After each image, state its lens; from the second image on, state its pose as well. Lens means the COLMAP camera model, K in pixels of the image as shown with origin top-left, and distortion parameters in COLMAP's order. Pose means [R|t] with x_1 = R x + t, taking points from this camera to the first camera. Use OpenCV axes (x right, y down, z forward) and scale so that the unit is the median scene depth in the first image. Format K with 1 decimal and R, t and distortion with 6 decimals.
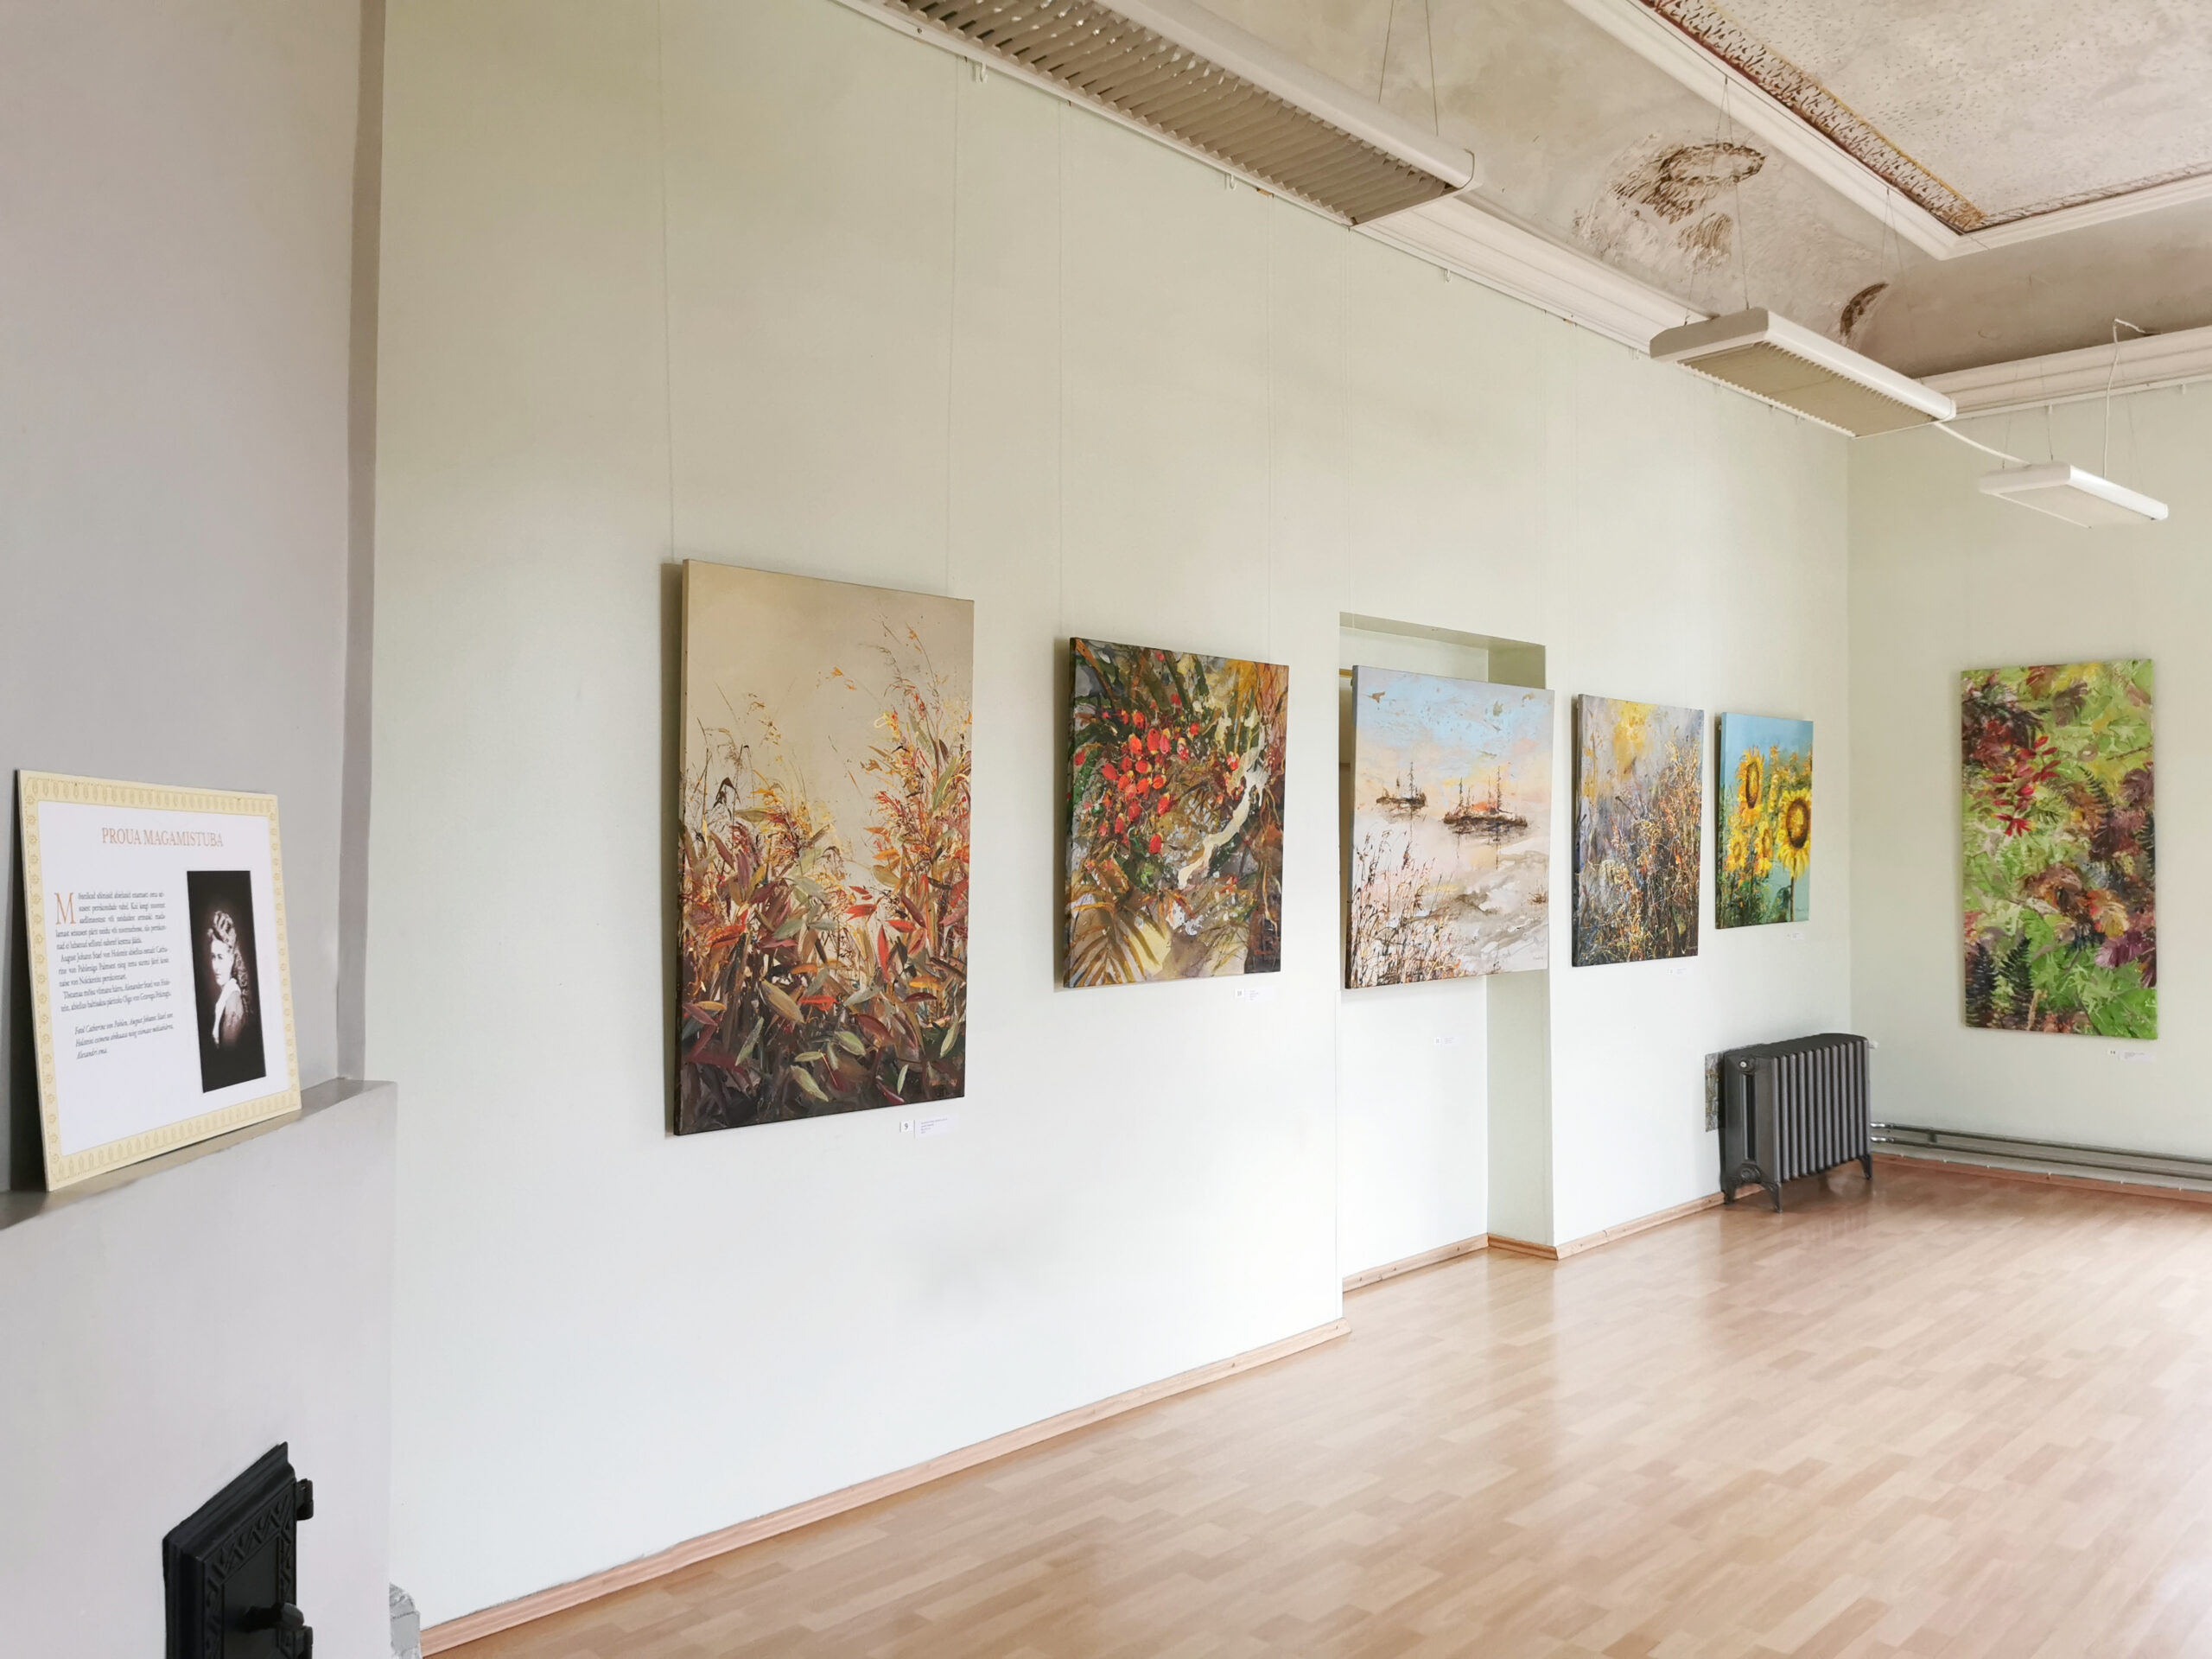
lens RADIAL K [[1672.8, 0, 1108.3], [0, 1672.8, 831.3], [0, 0, 1]] dist [0.028047, -0.053535]
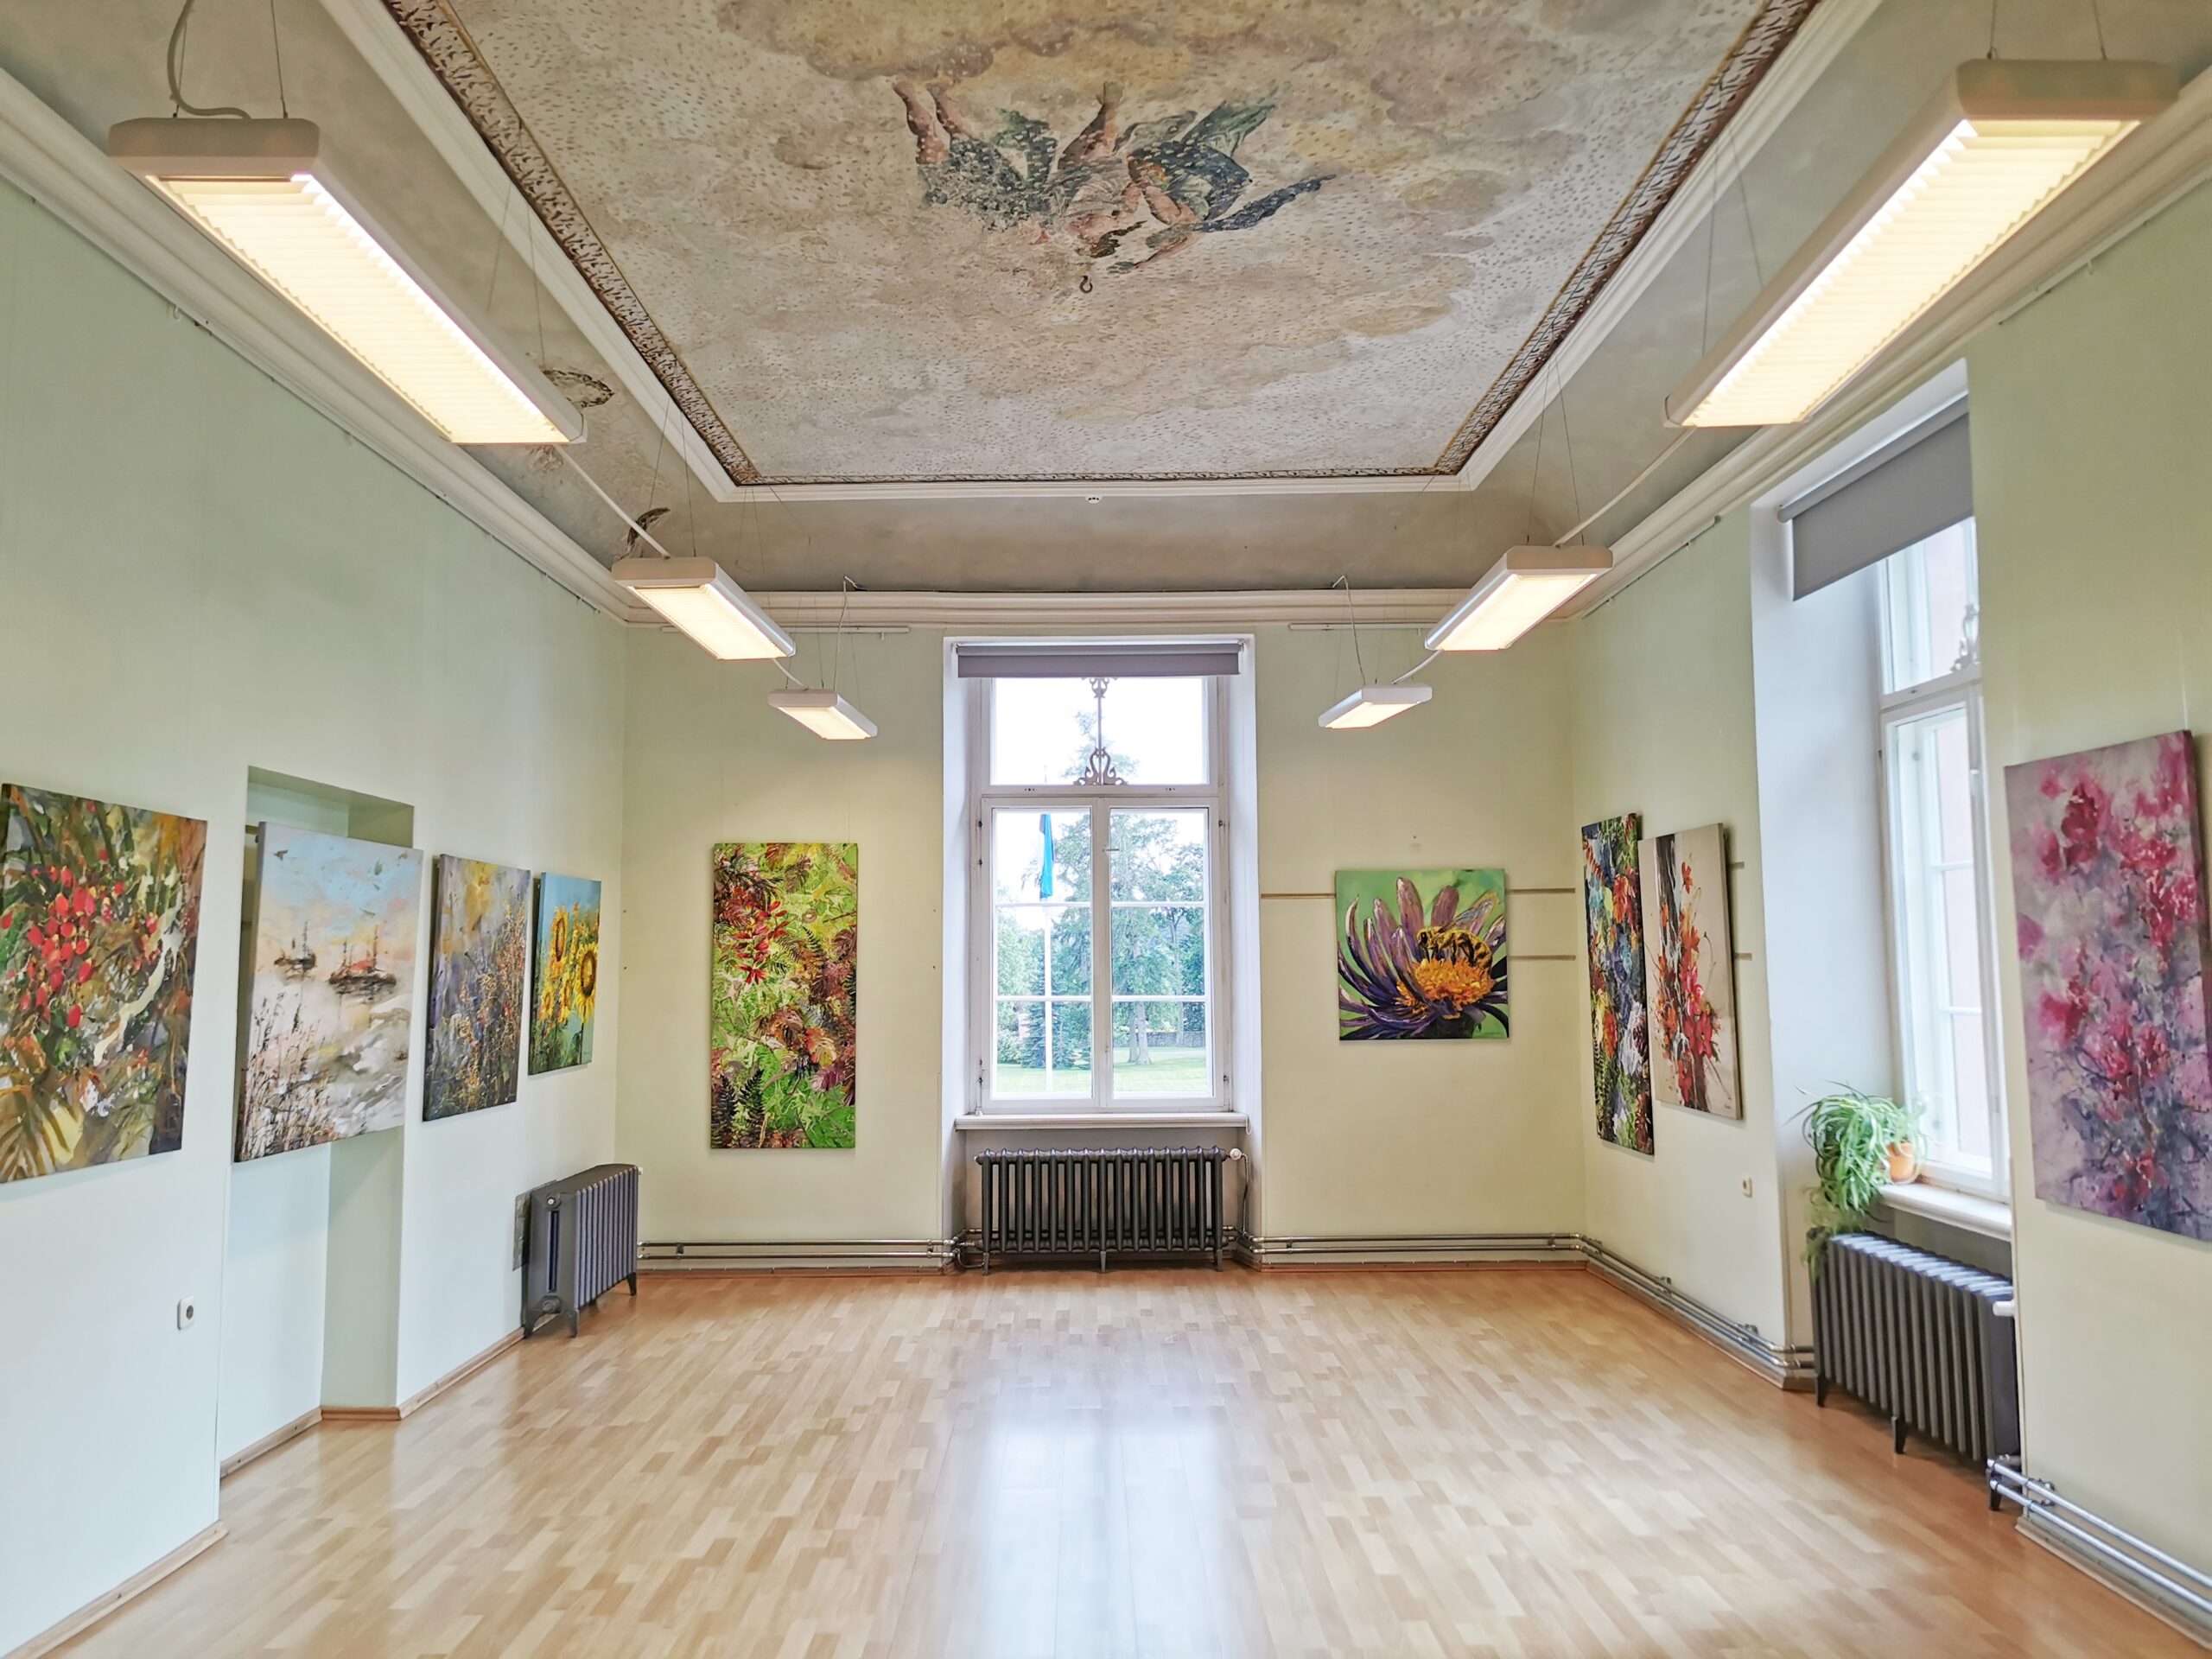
lens RADIAL K [[1672.8, 0, 1114.2], [0, 1672.8, 814.4], [0, 0, 1]] dist [0.028047, -0.053535]
pose [[0.694971, 0.063039, 0.716269, -0.177394], [-0.000529, 0.996194, -0.087163, -0.016652], [-0.719038, 0.060197, 0.692359, -0.020376]]
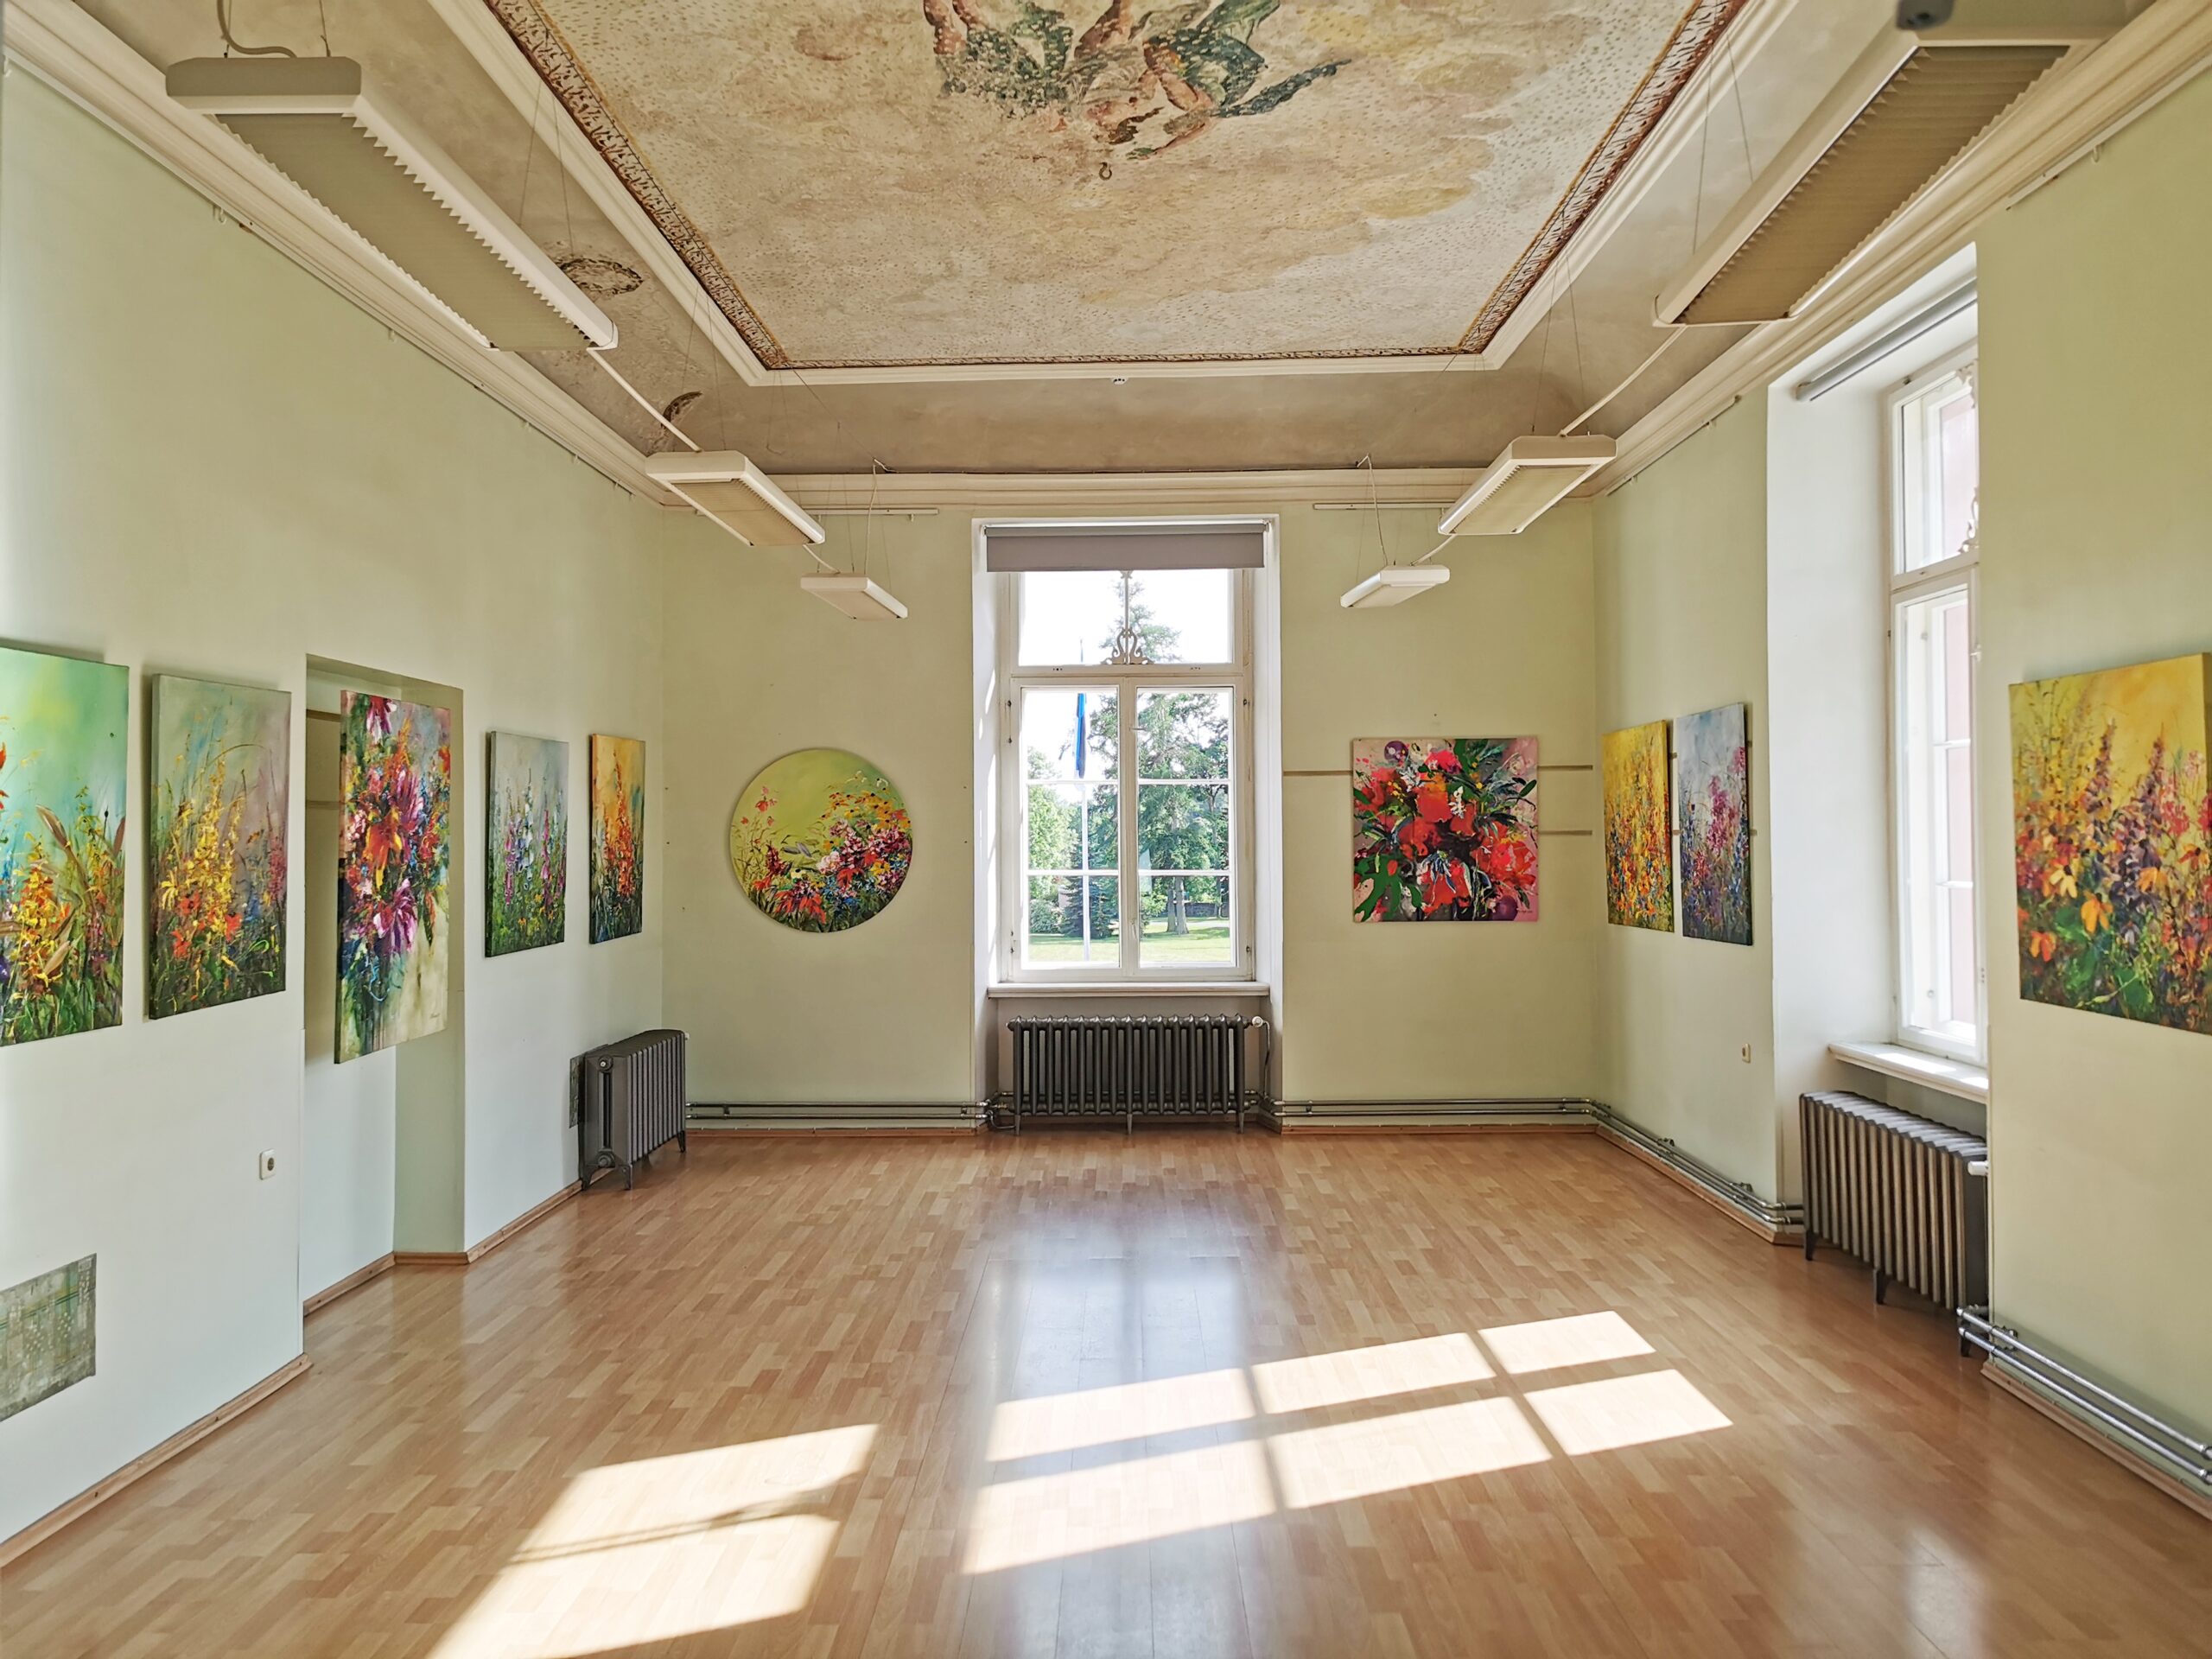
lens RADIAL K [[1672.8, 0, 1117.9], [0, 1672.8, 813.2], [0, 0, 1]] dist [0.028047, -0.053535]
pose [[0.710553, 0.008725, 0.703589, -0.195433], [-0.000714, 0.999932, -0.011679, -0.019798], [-0.703643, 0.007796, 0.710511, -0.055993]]
